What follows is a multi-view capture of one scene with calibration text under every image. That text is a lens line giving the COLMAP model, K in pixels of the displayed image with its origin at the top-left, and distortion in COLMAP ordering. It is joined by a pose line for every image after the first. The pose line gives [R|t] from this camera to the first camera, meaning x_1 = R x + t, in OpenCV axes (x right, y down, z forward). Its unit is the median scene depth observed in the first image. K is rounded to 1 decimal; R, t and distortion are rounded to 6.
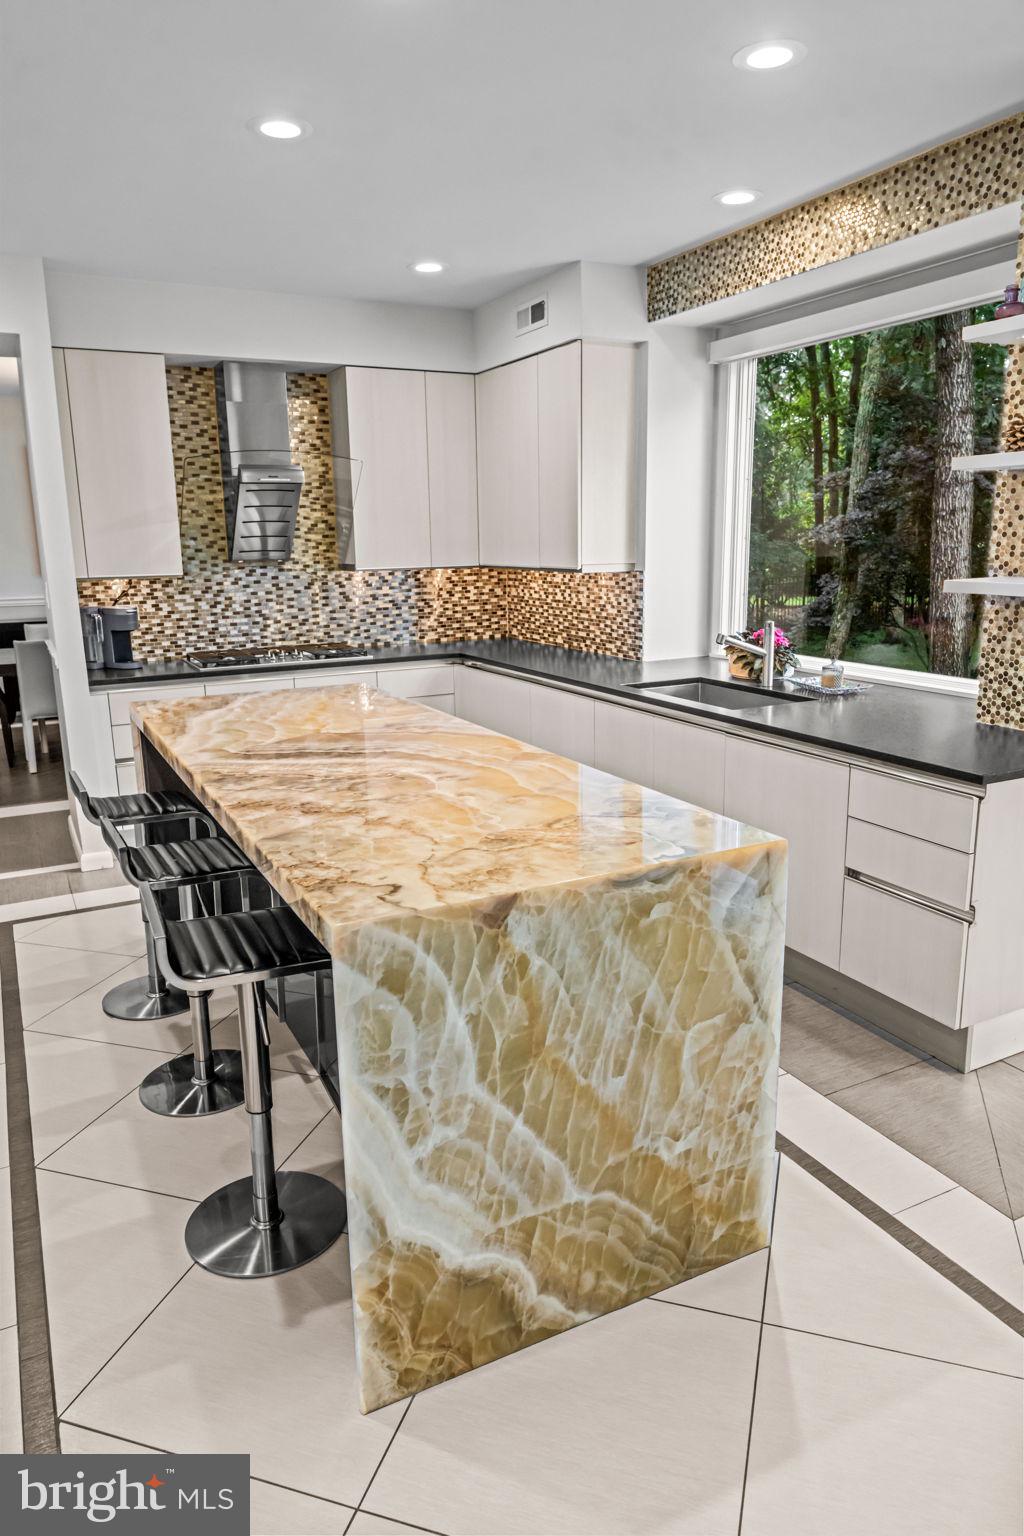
lens RADIAL K [[1015.1, 0, 514.5], [0, 1015.1, 765.8], [0, 0, 1]] dist [0.000919, -0.000096]
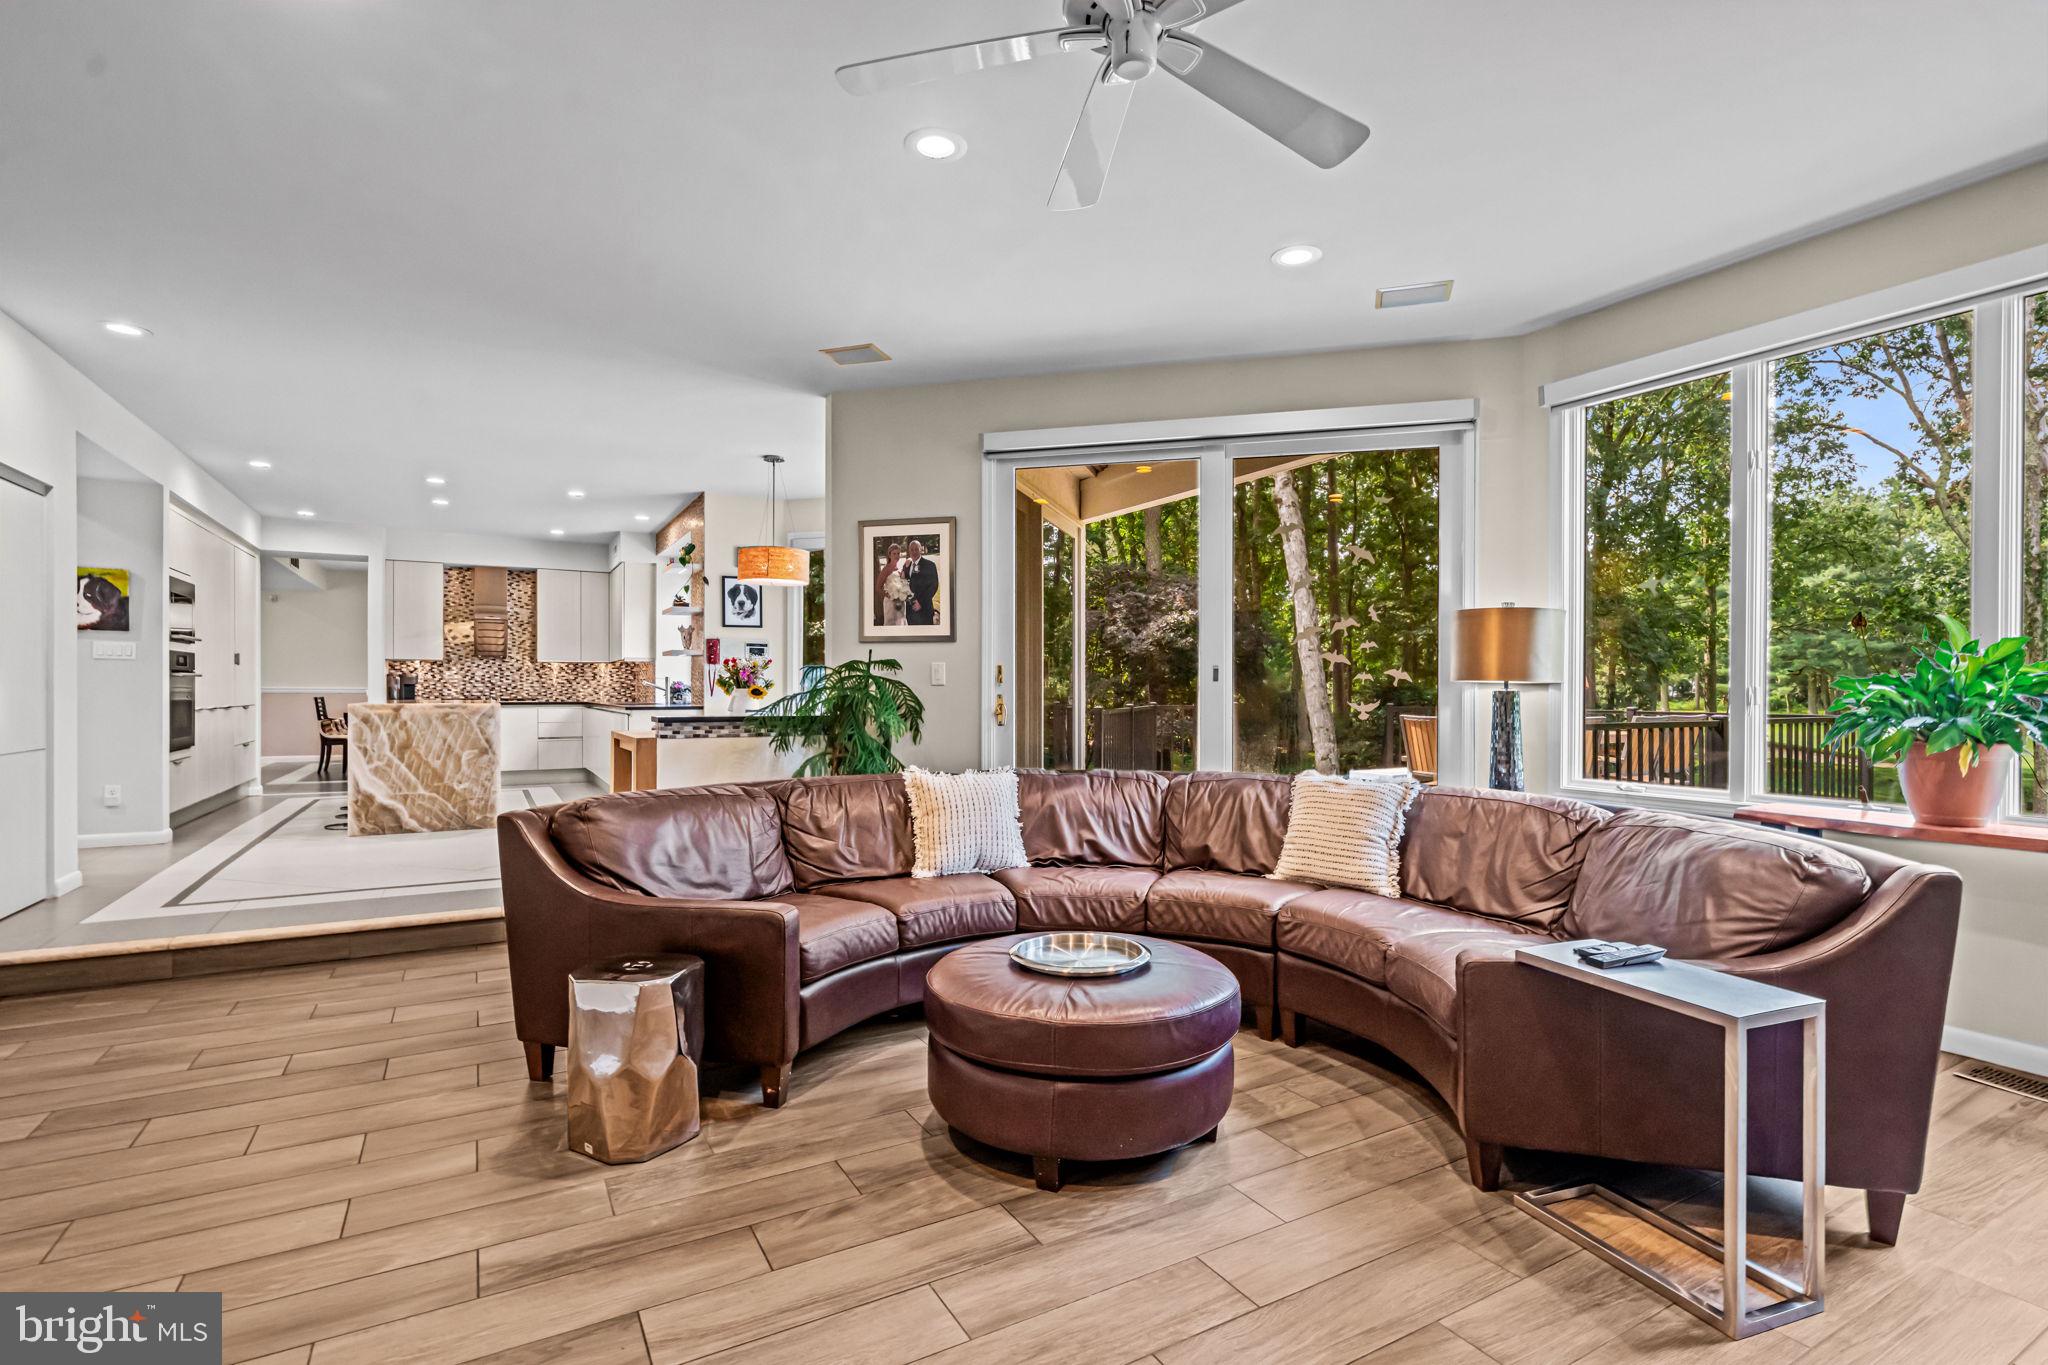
lens RADIAL K [[970.8, 0, 1032.2], [0, 970.8, 693.6], [0, 0, 1]] dist [0.009584, -0.001214]
pose [[0.998882, 0.020331, 0.042681, 2.182097], [-0.010338, 0.974893, -0.222436, 0.857065], [-0.046132, 0.221746, 0.974013, -2.740508]]
